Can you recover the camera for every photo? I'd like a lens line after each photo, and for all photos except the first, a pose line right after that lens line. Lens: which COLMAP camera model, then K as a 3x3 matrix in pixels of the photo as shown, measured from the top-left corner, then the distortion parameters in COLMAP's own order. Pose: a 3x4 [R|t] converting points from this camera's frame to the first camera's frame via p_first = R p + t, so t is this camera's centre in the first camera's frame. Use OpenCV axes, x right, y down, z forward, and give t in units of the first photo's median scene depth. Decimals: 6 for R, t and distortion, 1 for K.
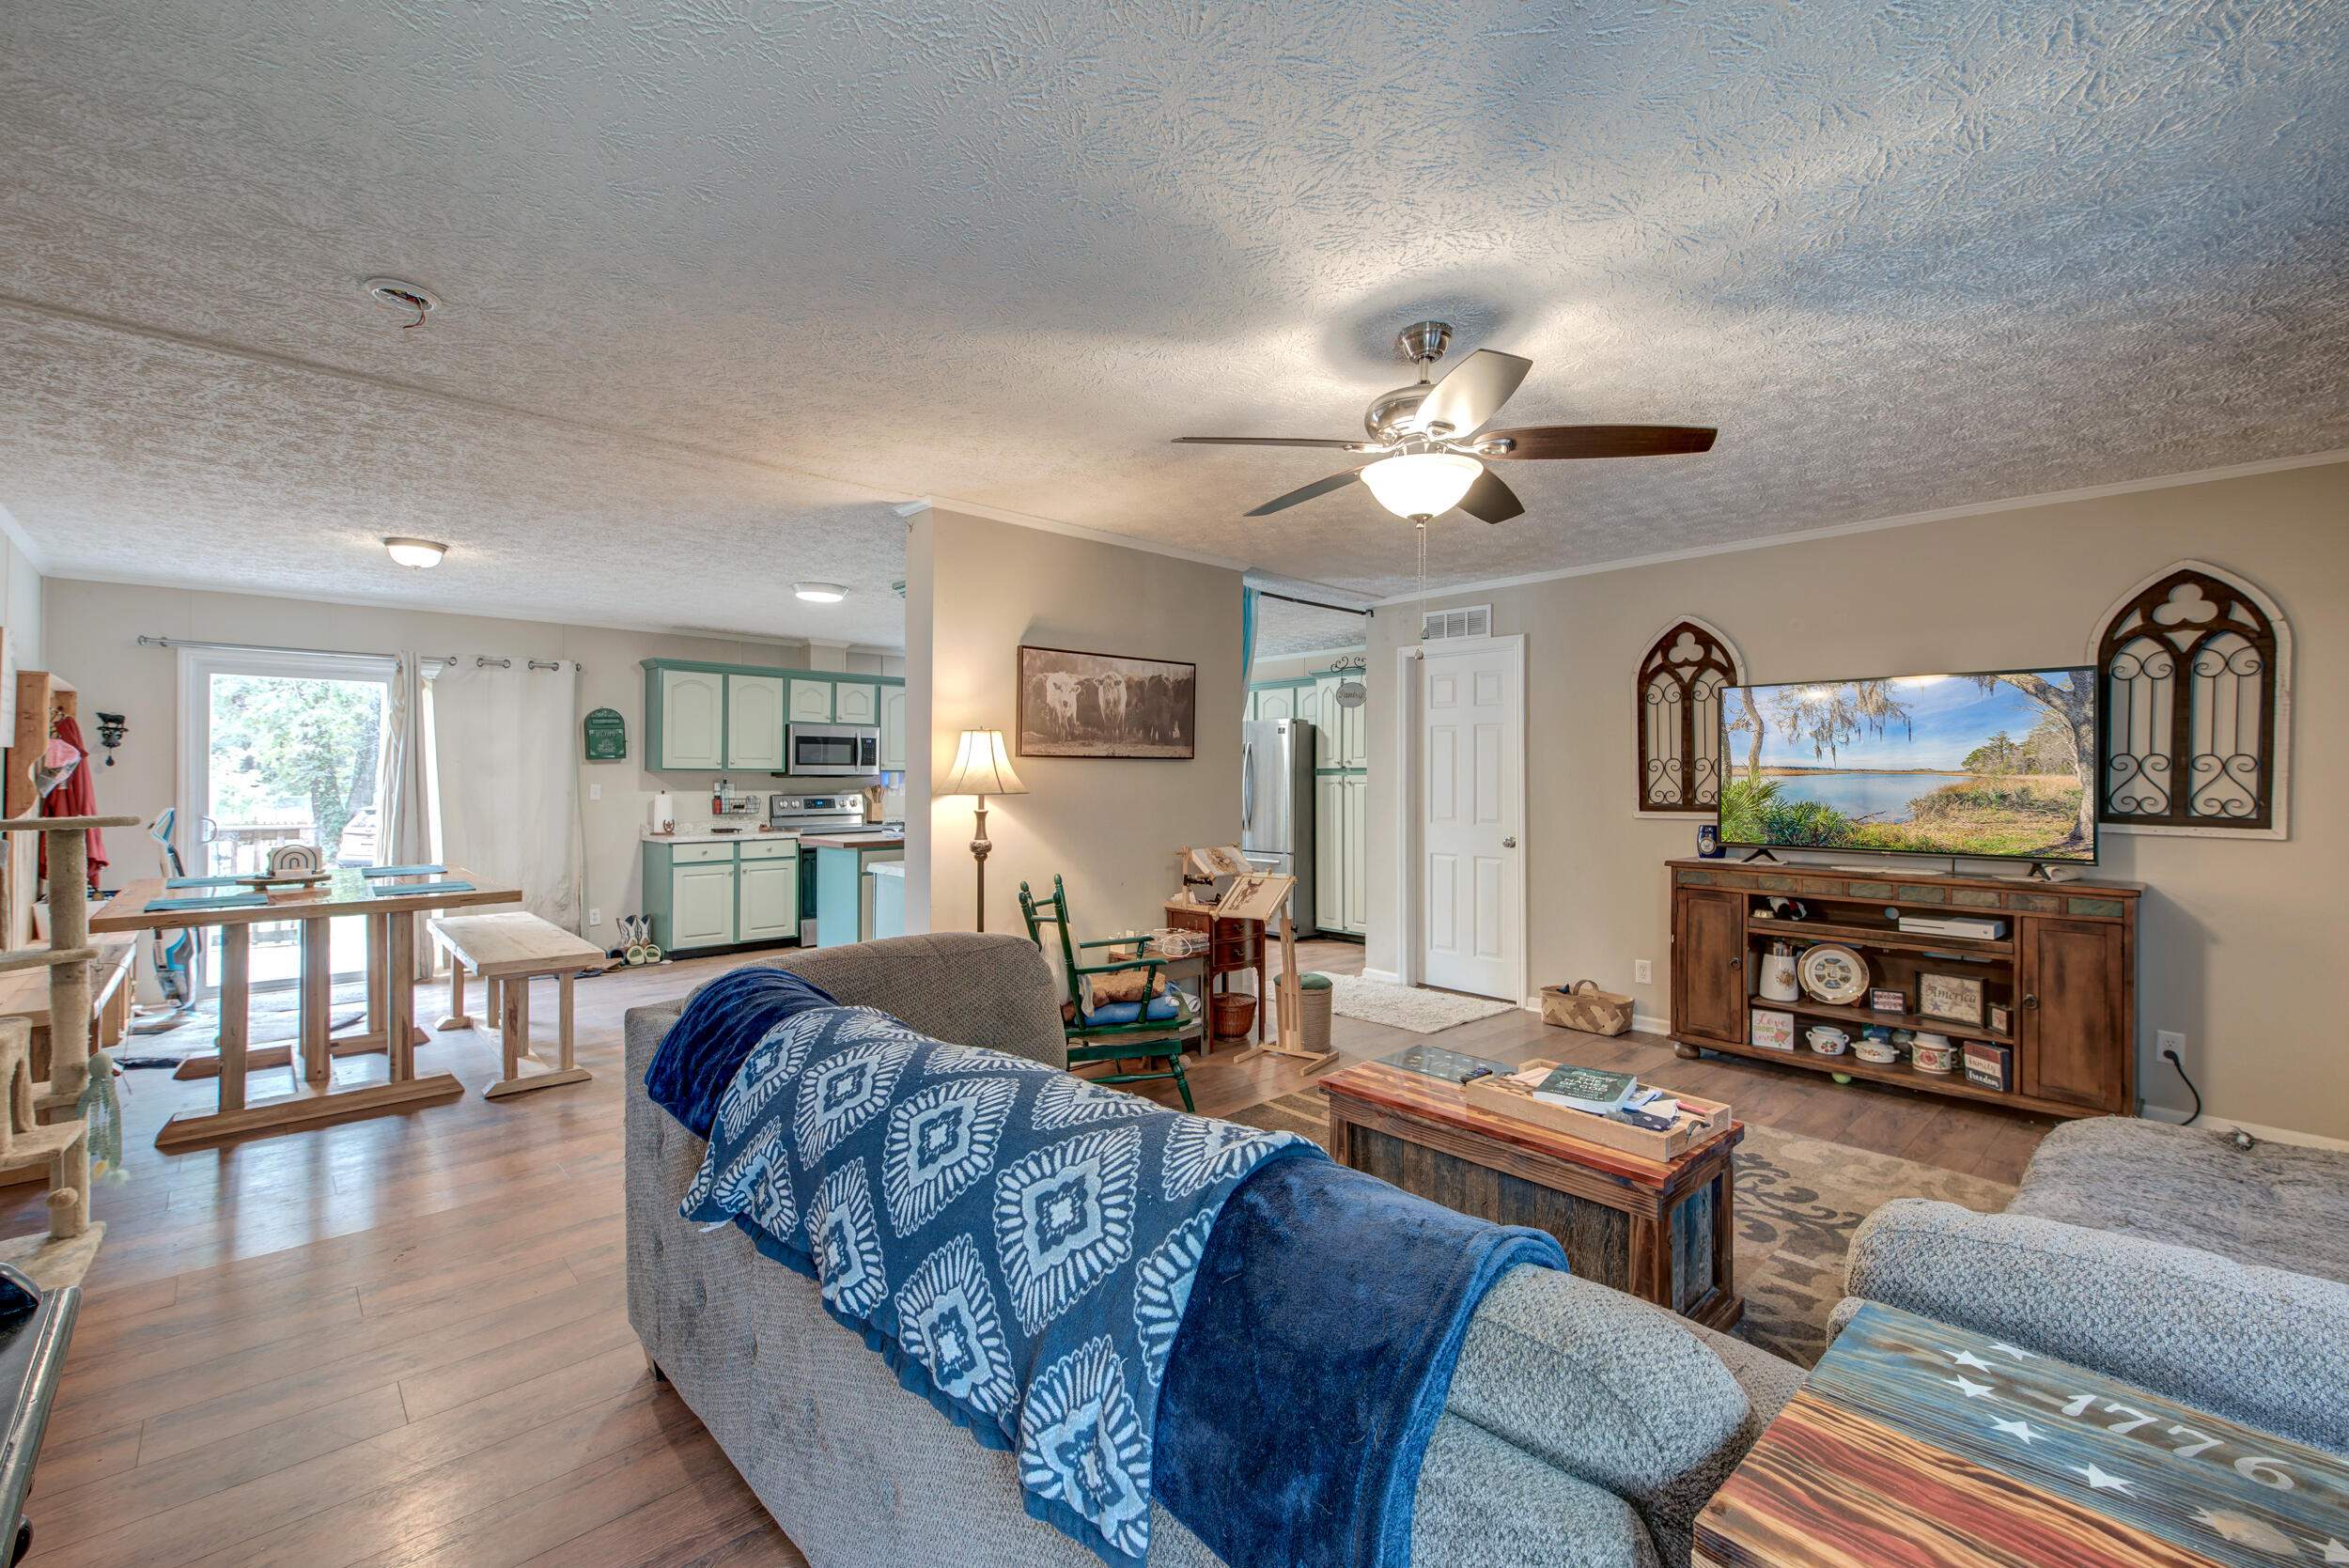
lens RADIAL K [[974.3, 0, 1167.3], [0, 974.3, 763.9], [0, 0, 1]] dist [-0.000429, -0.000454]
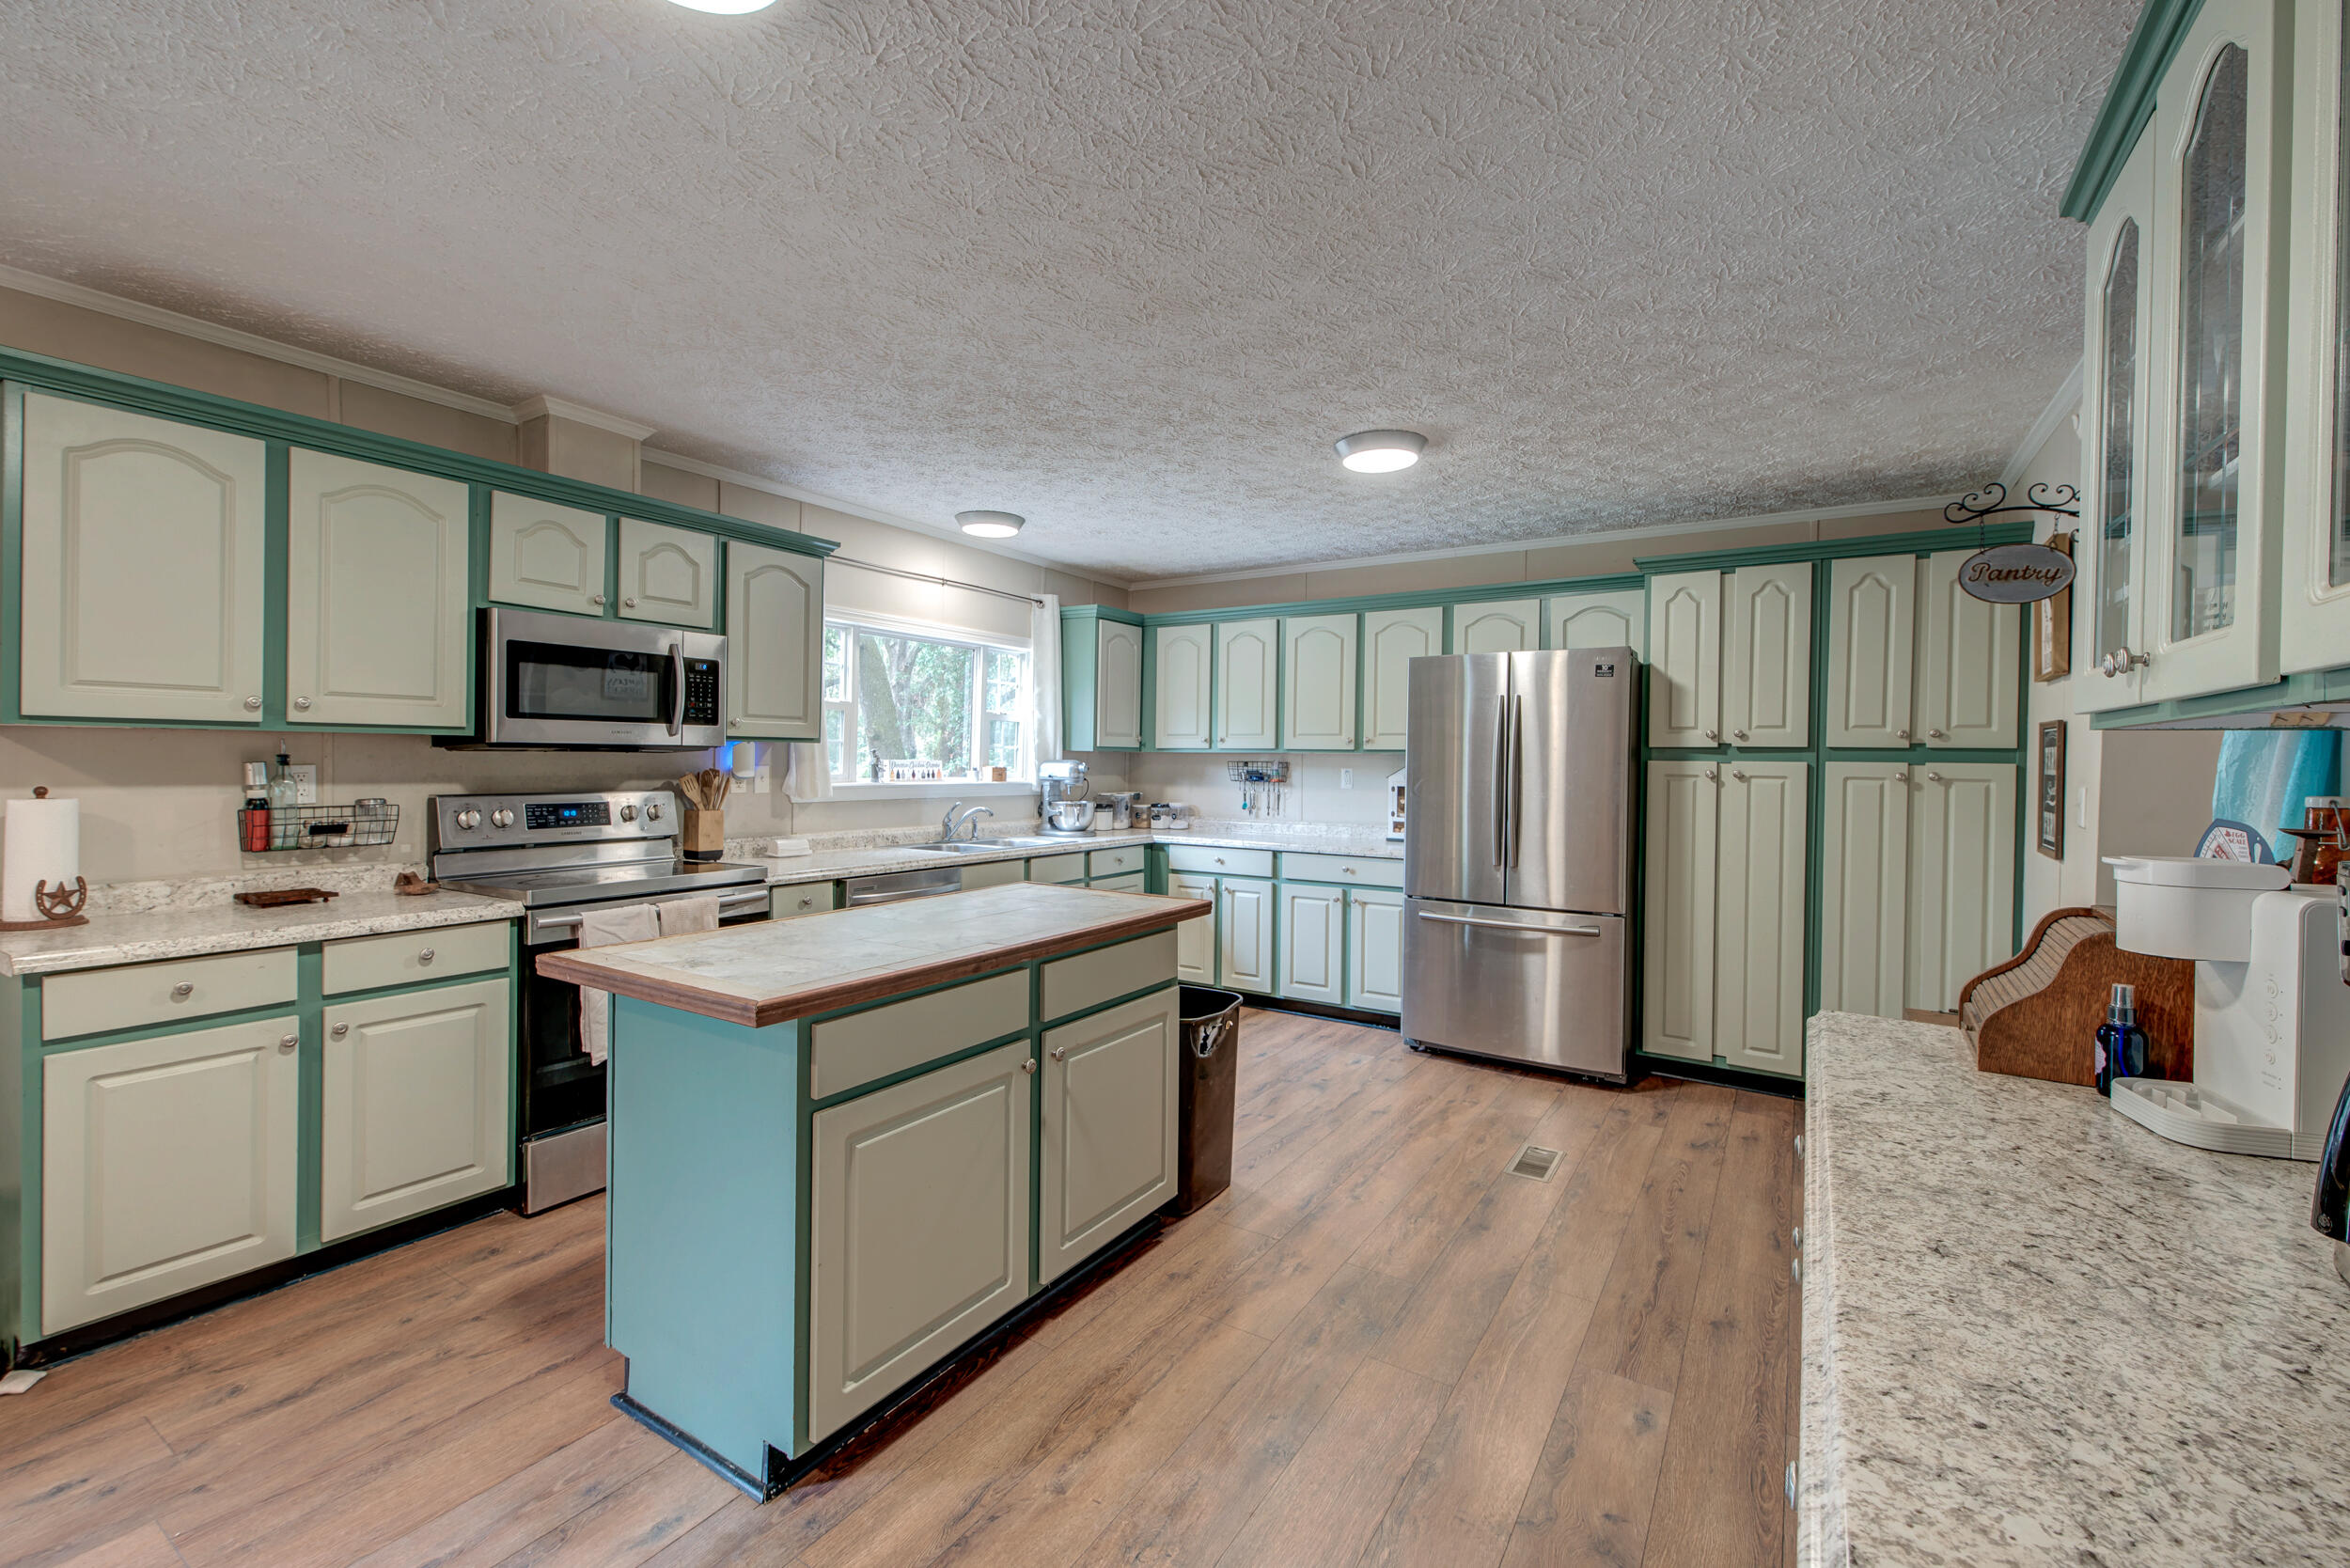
lens RADIAL K [[974.8, 0, 1167.8], [0, 974.8, 763.8], [0, 0, 1]] dist [-0.000429, -0.000454]
pose [[0.966466, 0.009287, 0.256628, -0.252951], [-0.015321, 0.999651, 0.021522, 0.007736], [-0.256338, -0.024732, 0.966271, 0.623868]]
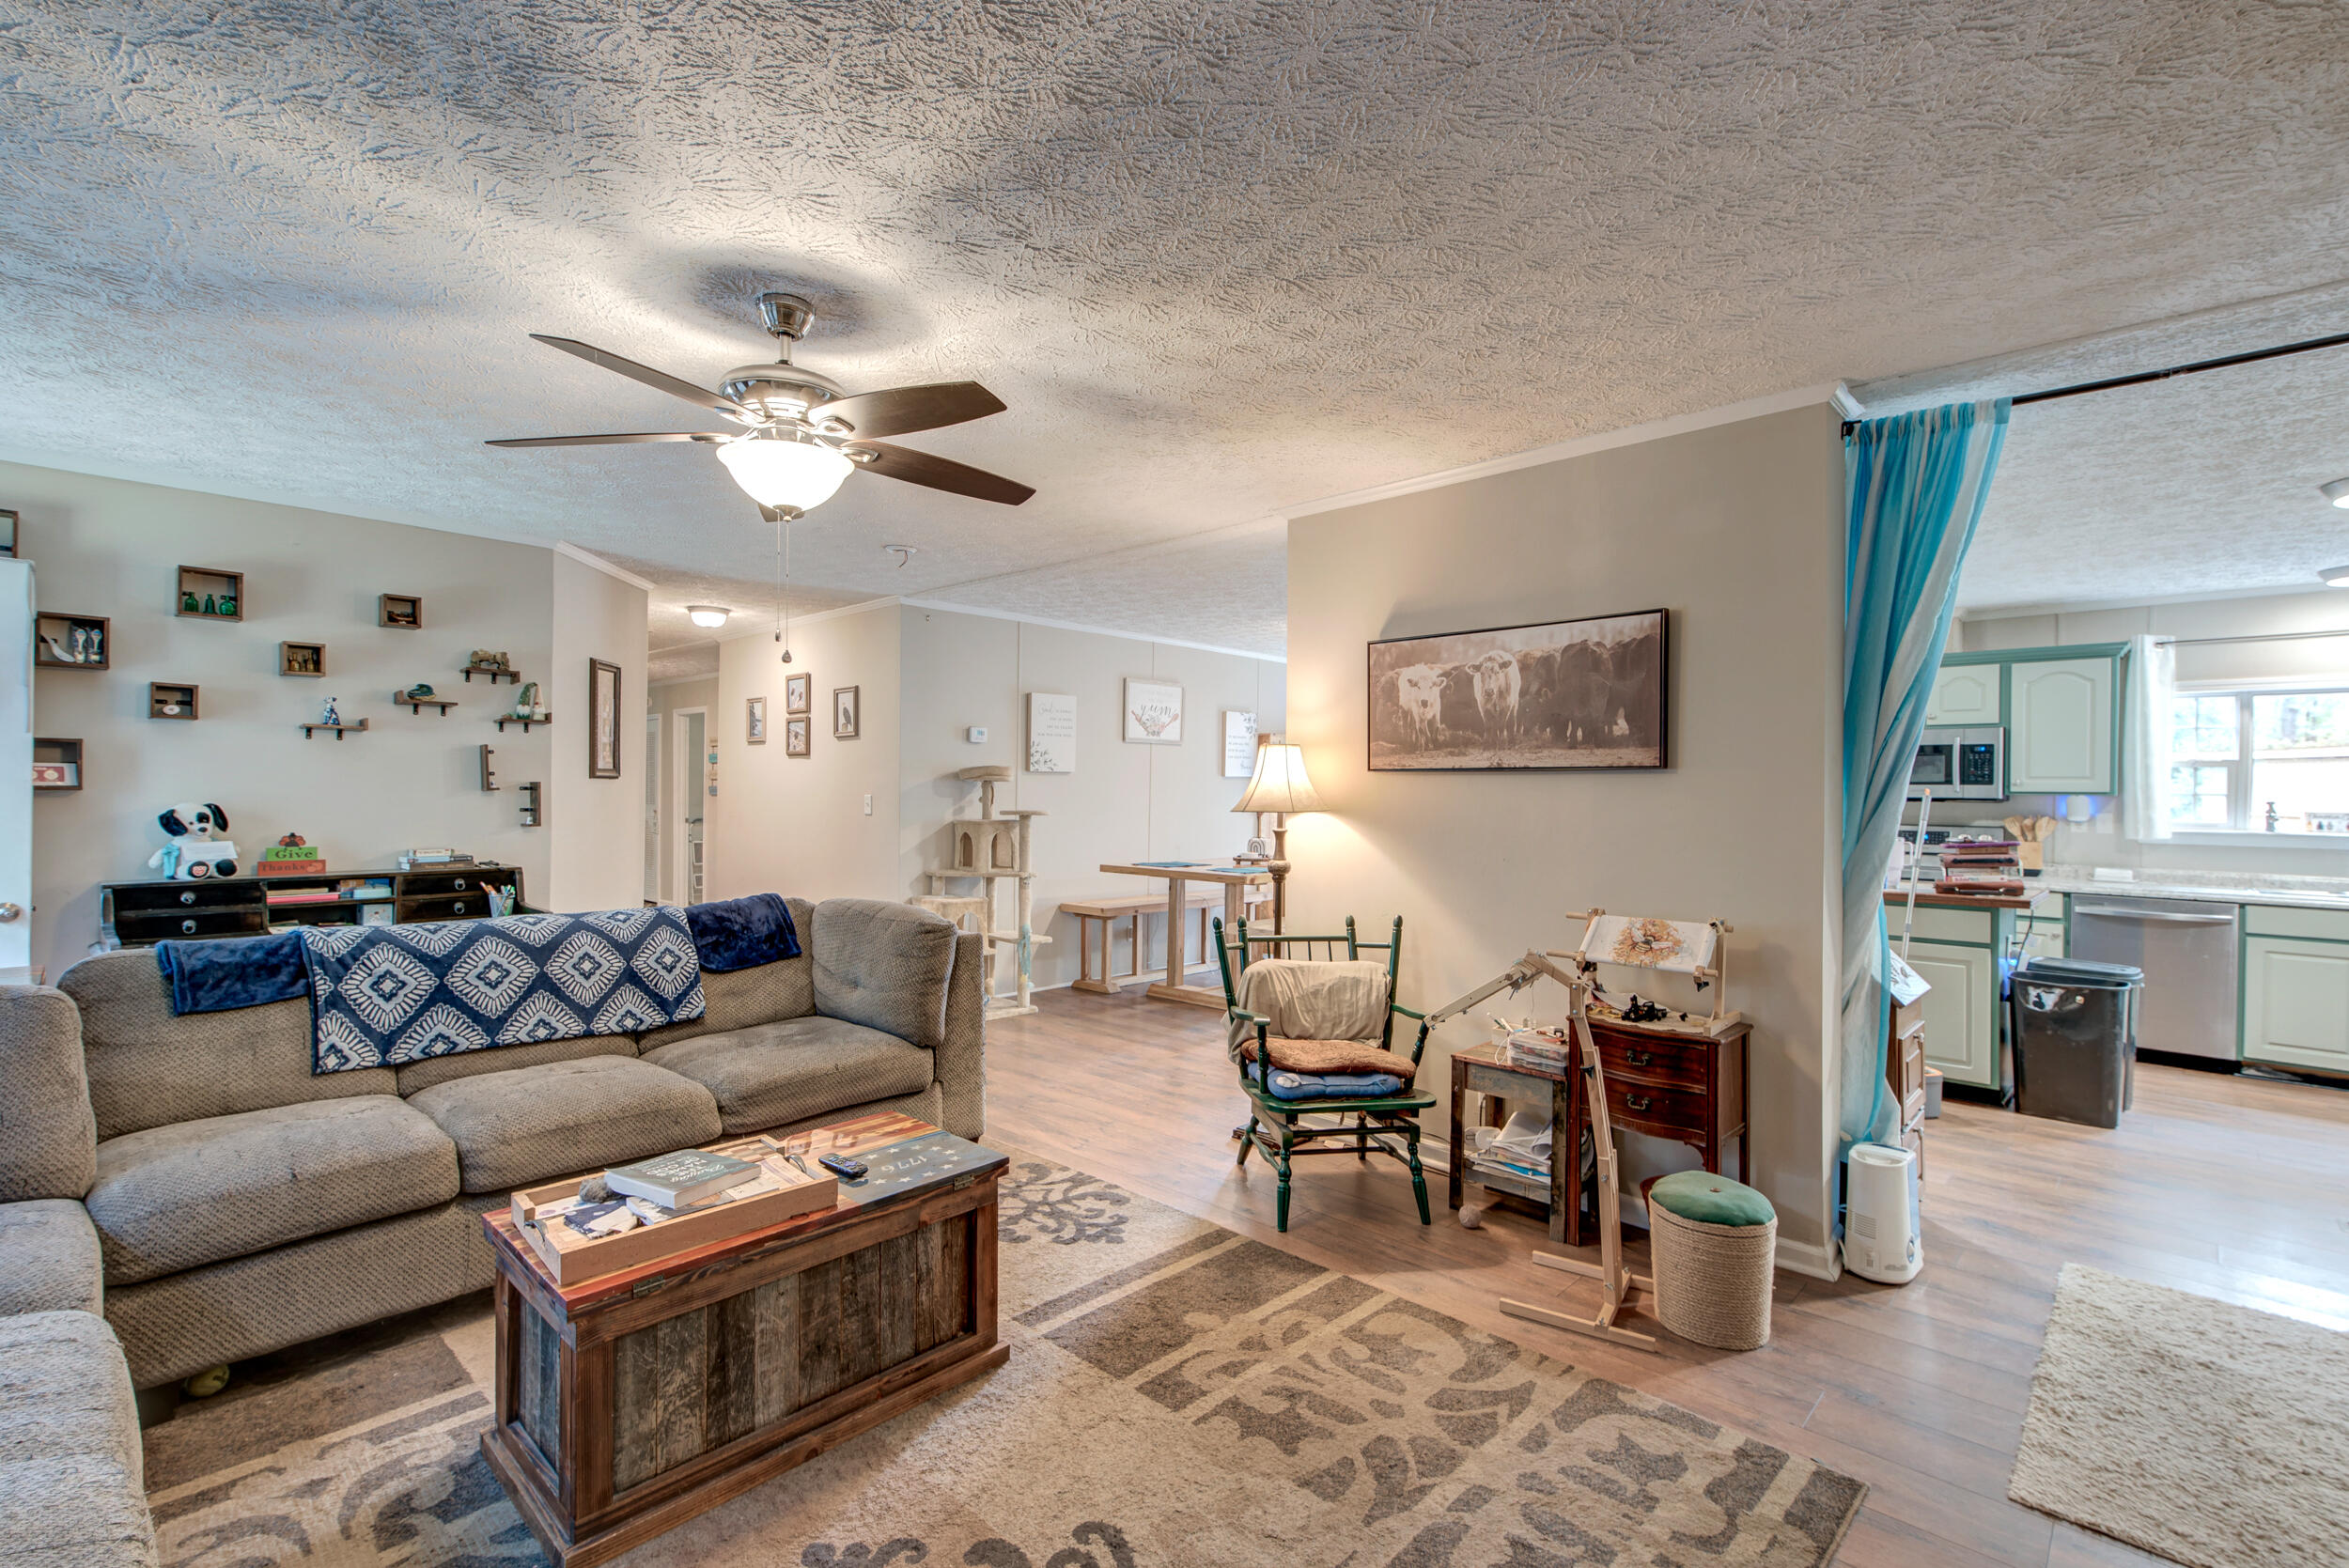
lens RADIAL K [[1085.2, 0, 1174.5], [0, 1085.2, 784.0], [0, 0, 1]] dist [0.000932, 0.000051]
pose [[0.062136, -0.009440, -0.998023, 0.470450], [0.003187, 0.999952, -0.009260, 0.007124], [0.998063, -0.002605, 0.062163, 0.456330]]
